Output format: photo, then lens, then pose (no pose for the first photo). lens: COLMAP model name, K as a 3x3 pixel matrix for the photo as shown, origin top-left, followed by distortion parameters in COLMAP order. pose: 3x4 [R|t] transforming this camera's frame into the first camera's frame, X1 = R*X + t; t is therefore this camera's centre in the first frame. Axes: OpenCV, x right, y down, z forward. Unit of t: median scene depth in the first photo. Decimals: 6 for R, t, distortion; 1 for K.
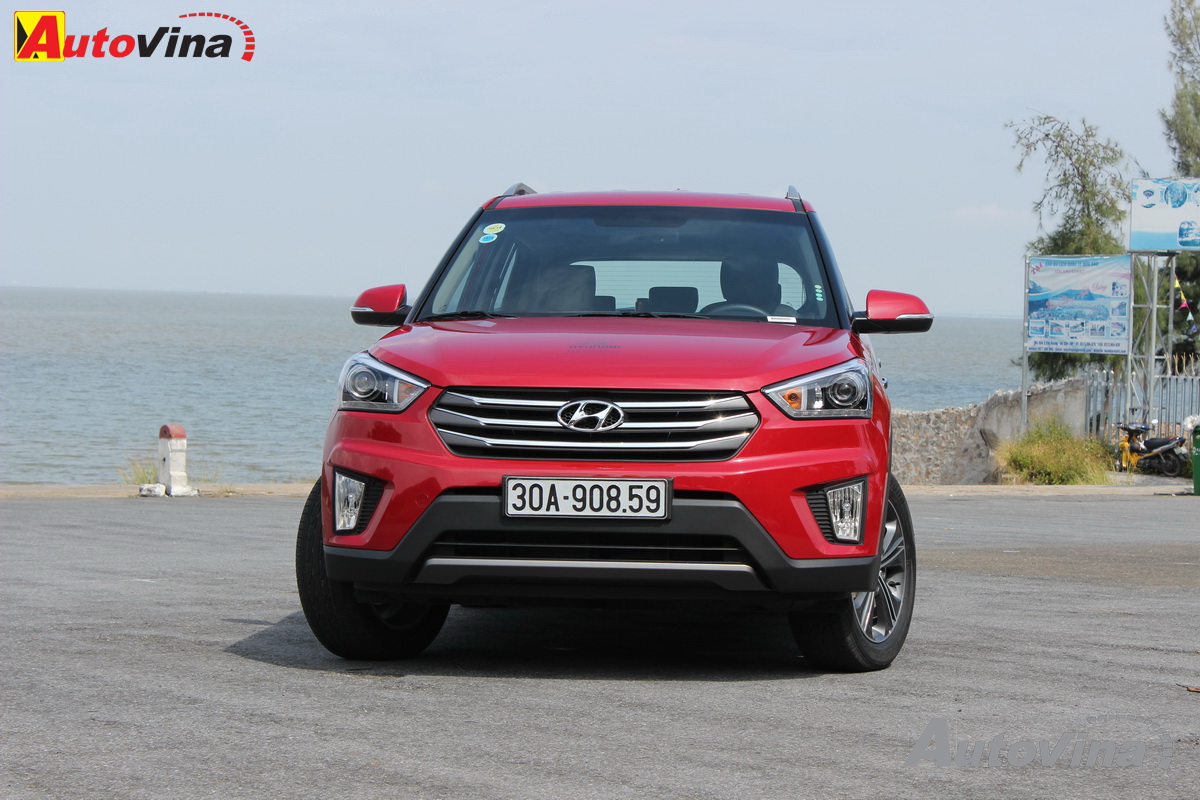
lens RADIAL K [[2903.3, 0, 599.4], [0, 2903.3, 399.2], [0, 0, 1]] dist [-0.125454, 0.000000]
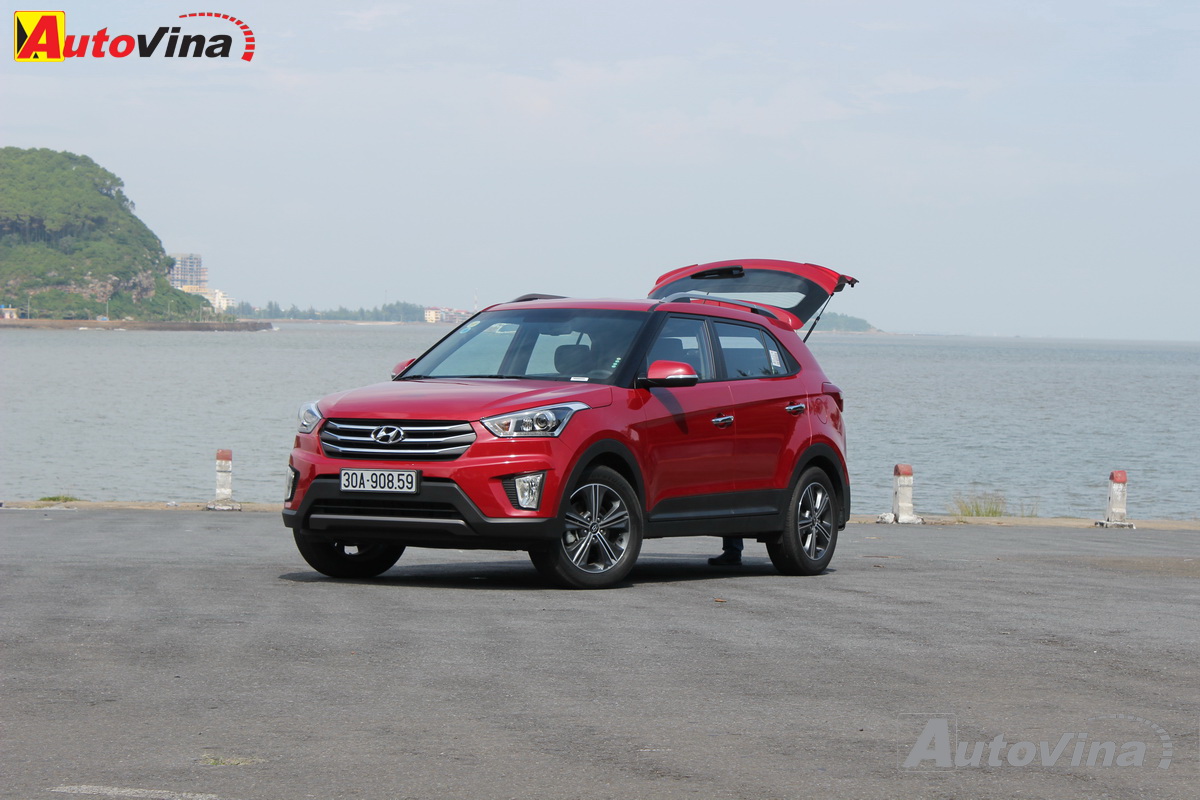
lens RADIAL K [[2903.3, 0, 600.1], [0, 2903.3, 401.0], [0, 0, 1]] dist [-0.125454, 0.000000]
pose [[0.908560, 0.000023, -0.417755, 0.850048], [-0.007985, 0.999818, -0.017310, 0.014815], [0.417679, 0.019062, 0.908395, -0.545890]]
